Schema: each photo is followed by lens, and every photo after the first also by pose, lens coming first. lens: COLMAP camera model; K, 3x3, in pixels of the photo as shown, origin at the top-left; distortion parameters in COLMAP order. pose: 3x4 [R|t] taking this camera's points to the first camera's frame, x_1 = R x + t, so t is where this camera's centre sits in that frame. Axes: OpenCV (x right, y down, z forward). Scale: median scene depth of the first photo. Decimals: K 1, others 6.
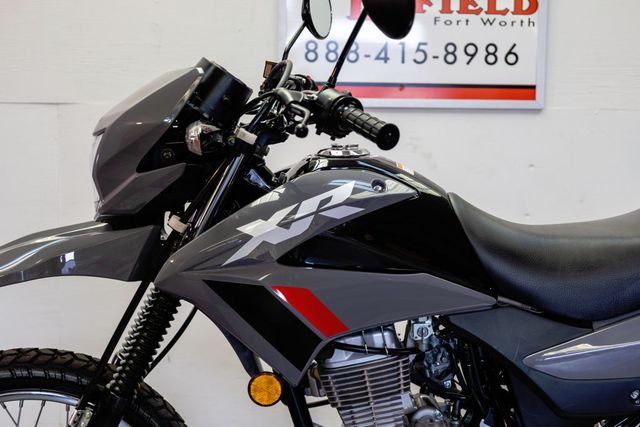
lens RADIAL K [[945.8, 0, 320.0], [0, 945.8, 213.5], [0, 0, 1]] dist [0.010437, 0.015793]
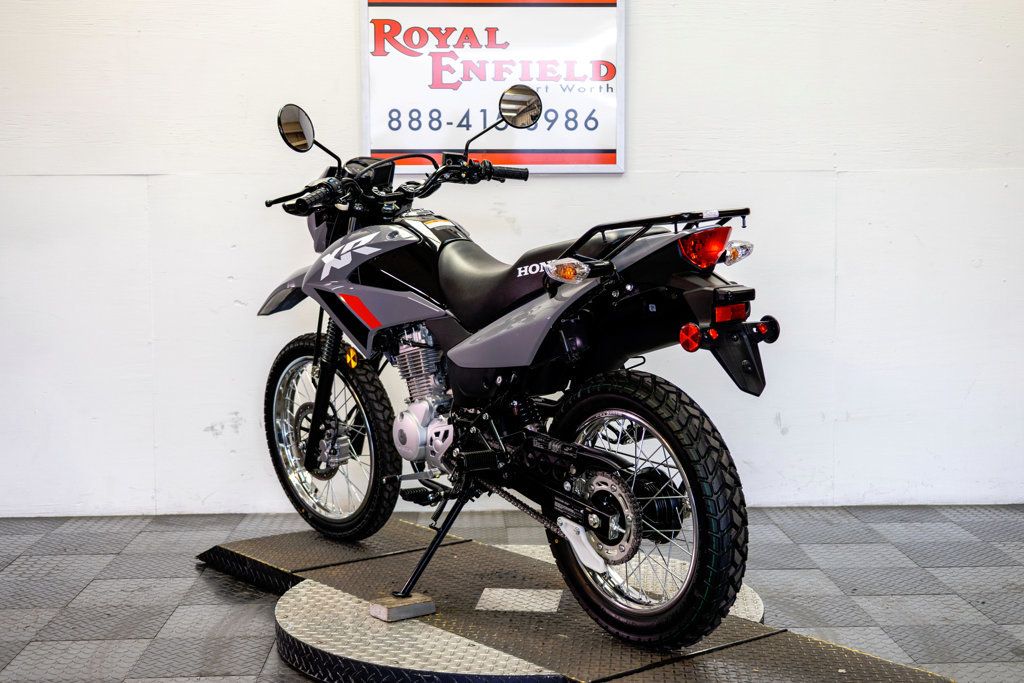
lens RADIAL K [[1467.0, 0, 512.0], [0, 1467.0, 341.5], [0, 0, 1]] dist [0.004669, 0.055212]
pose [[0.999871, -0.015543, 0.004019, 0.205574], [0.015489, 0.999796, 0.012972, 0.094485], [-0.004220, -0.012908, 0.999908, -1.124269]]
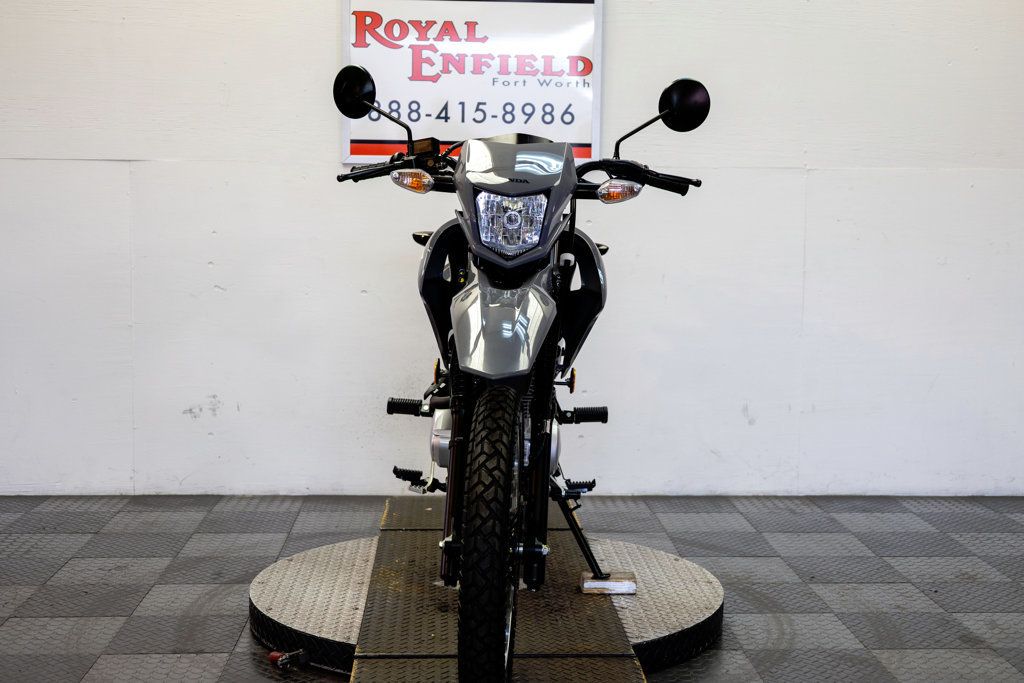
lens RADIAL K [[1467.6, 0, 518.1], [0, 1467.6, 342.9], [0, 0, 1]] dist [0.007043, 0.034316]
pose [[0.999806, -0.000074, 0.019695, 0.223356], [-0.000426, 0.999678, 0.025355, 0.081712], [-0.019691, -0.025358, 0.999484, -1.188502]]
